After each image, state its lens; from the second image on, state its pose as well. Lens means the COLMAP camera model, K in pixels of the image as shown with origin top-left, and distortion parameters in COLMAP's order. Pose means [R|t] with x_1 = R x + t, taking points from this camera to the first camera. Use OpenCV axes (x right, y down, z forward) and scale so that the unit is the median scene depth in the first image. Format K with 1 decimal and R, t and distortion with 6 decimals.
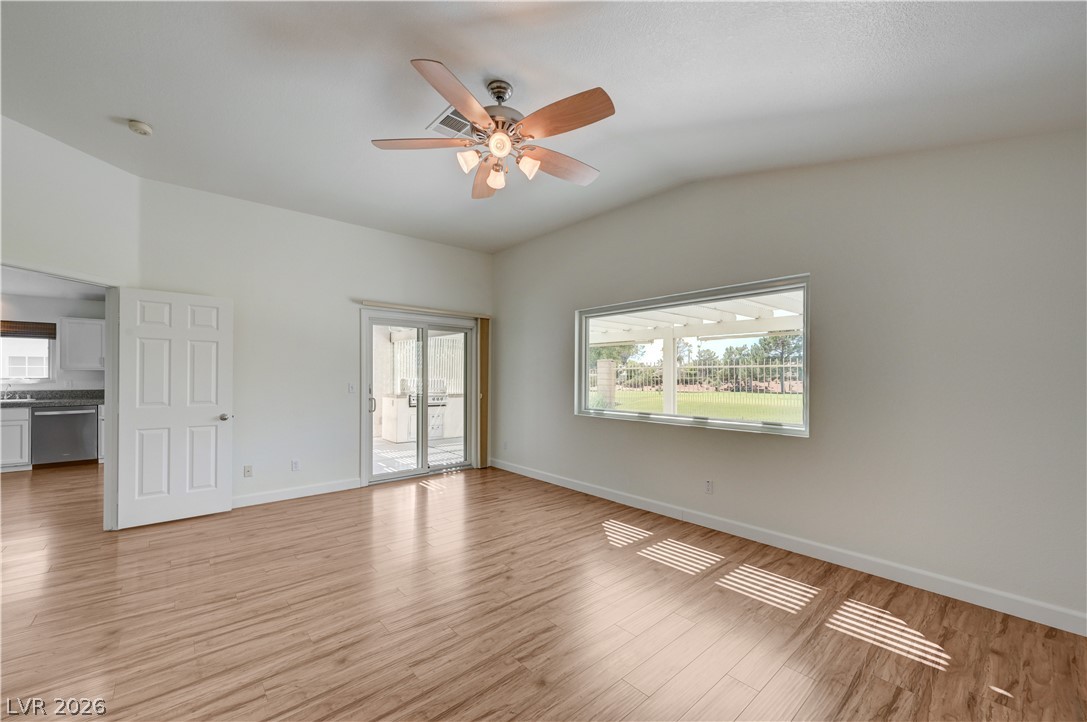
lens RADIAL K [[424.5, 0, 547.4], [0, 424.5, 375.9], [0, 0, 1]] dist [0.010019, -0.000090]
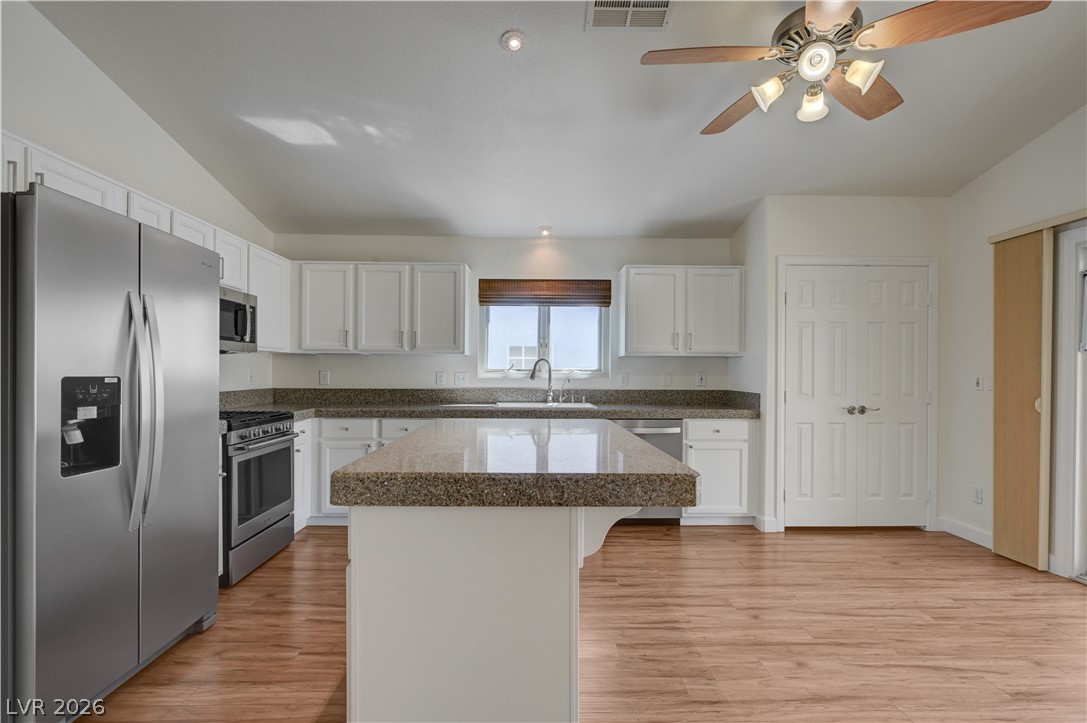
lens RADIAL K [[508.3, 0, 543.0], [0, 508.3, 375.9], [0, 0, 1]] dist [-0.001795, -0.000083]
pose [[0.766997, 0.005891, -0.641623, -0.947006], [-0.005345, 0.999982, 0.002792, 0.015364], [0.641628, 0.001288, 0.767015, 0.485175]]
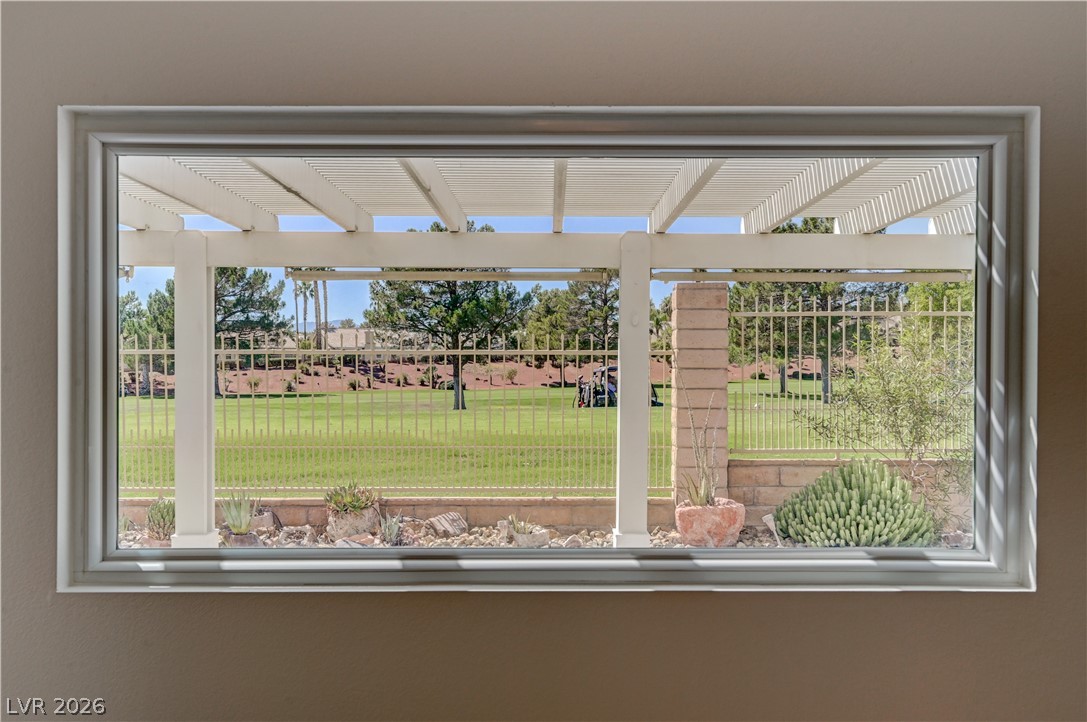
lens RADIAL K [[945.2, 0, 540.2], [0, 945.2, 366.1], [0, 0, 1]] dist [0.026196, 0.000941]
pose [[0.657175, -0.003955, 0.753728, -0.137305], [-0.001138, 0.999980, 0.006239, -0.026047], [-0.753737, -0.004958, 0.657157, 0.502774]]
